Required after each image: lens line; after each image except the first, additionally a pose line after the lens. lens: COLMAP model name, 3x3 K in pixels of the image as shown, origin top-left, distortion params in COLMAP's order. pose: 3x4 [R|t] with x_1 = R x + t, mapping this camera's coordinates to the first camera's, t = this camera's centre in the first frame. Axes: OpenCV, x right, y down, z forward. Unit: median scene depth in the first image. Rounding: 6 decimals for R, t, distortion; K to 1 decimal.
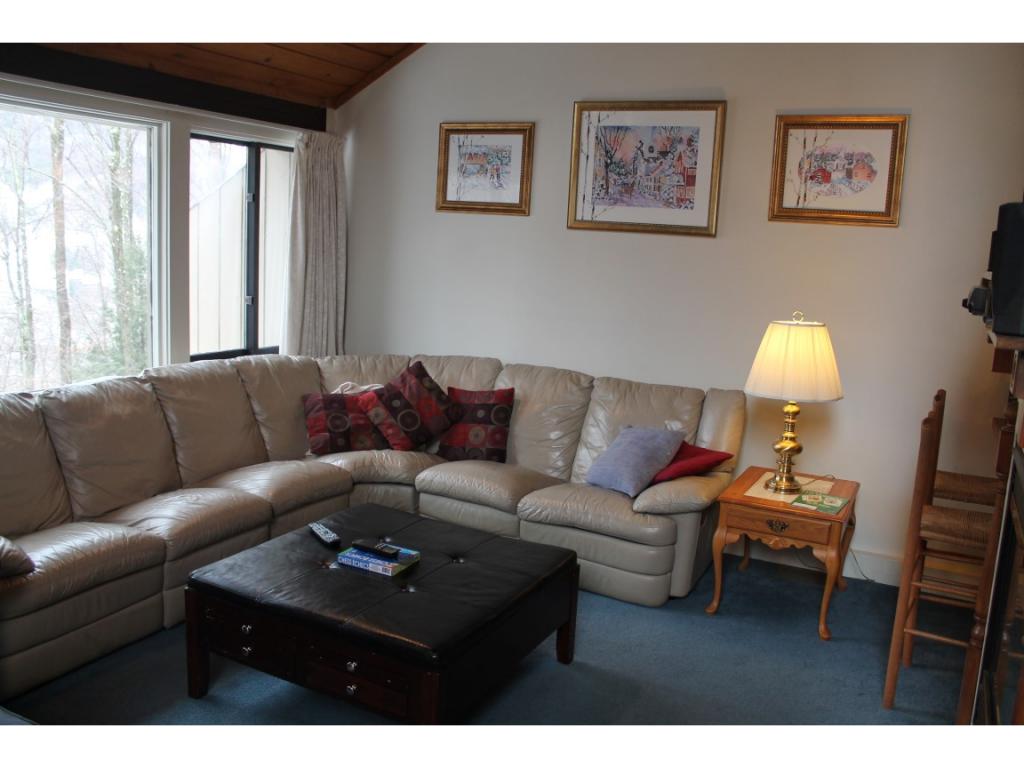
lens RADIAL K [[880.5, 0, 511.1], [0, 880.5, 381.9], [0, 0, 1]] dist [-0.124813, 0.095697]
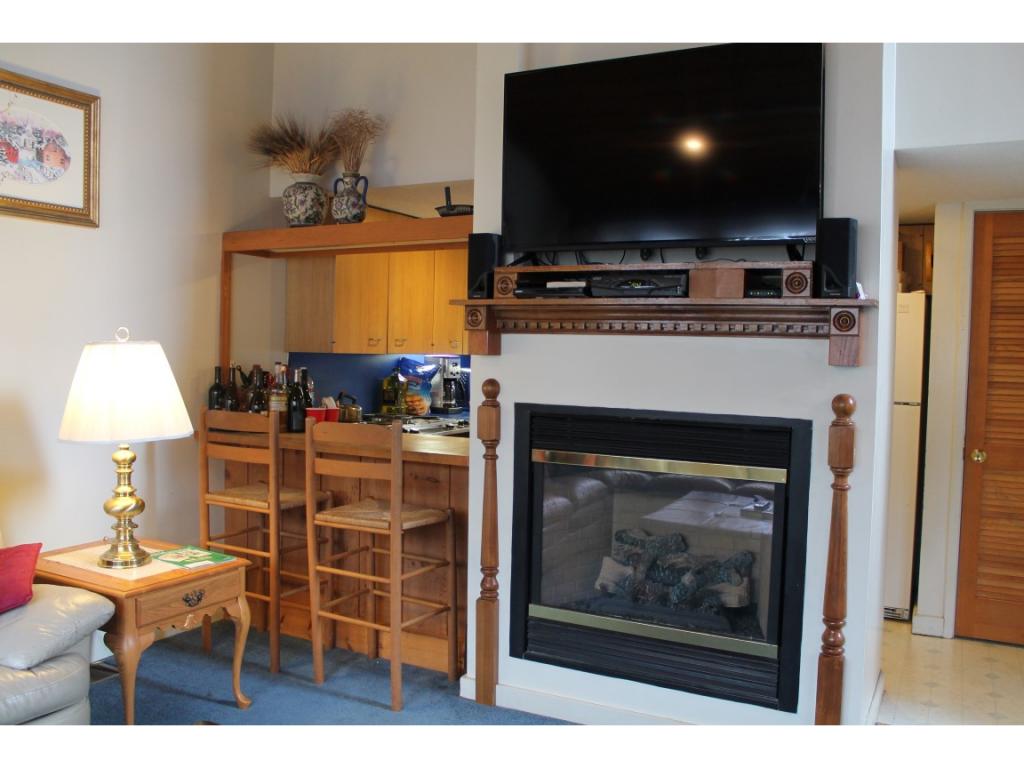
lens RADIAL K [[880.5, 0, 509.4], [0, 880.5, 385.1], [0, 0, 1]] dist [-0.124813, 0.095697]
pose [[0.026083, -0.095837, 0.995055, -0.347764], [0.140906, 0.985809, 0.091253, -0.042885], [-0.989679, 0.137829, 0.039217, 0.525543]]
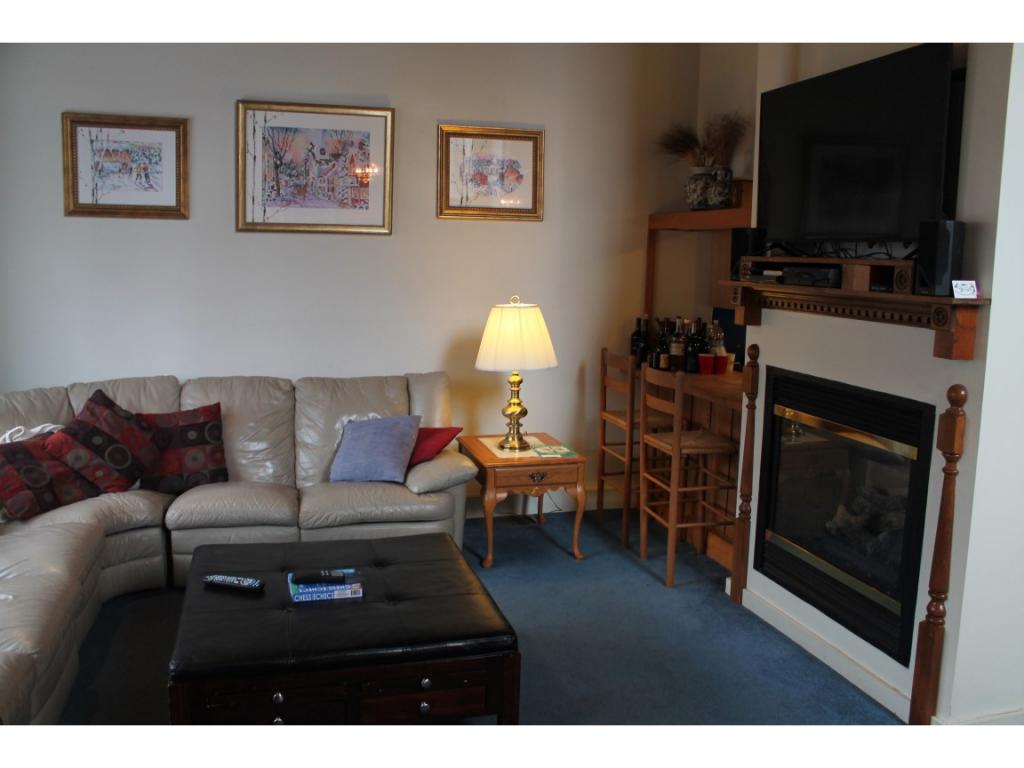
lens RADIAL K [[880.5, 0, 510.7], [0, 880.5, 385.5], [0, 0, 1]] dist [-0.124813, 0.095697]
pose [[0.730326, -0.139996, 0.668600, -0.401408], [0.128946, 0.989431, 0.066324, -0.033545], [-0.670819, 0.037775, 0.740659, 0.102859]]
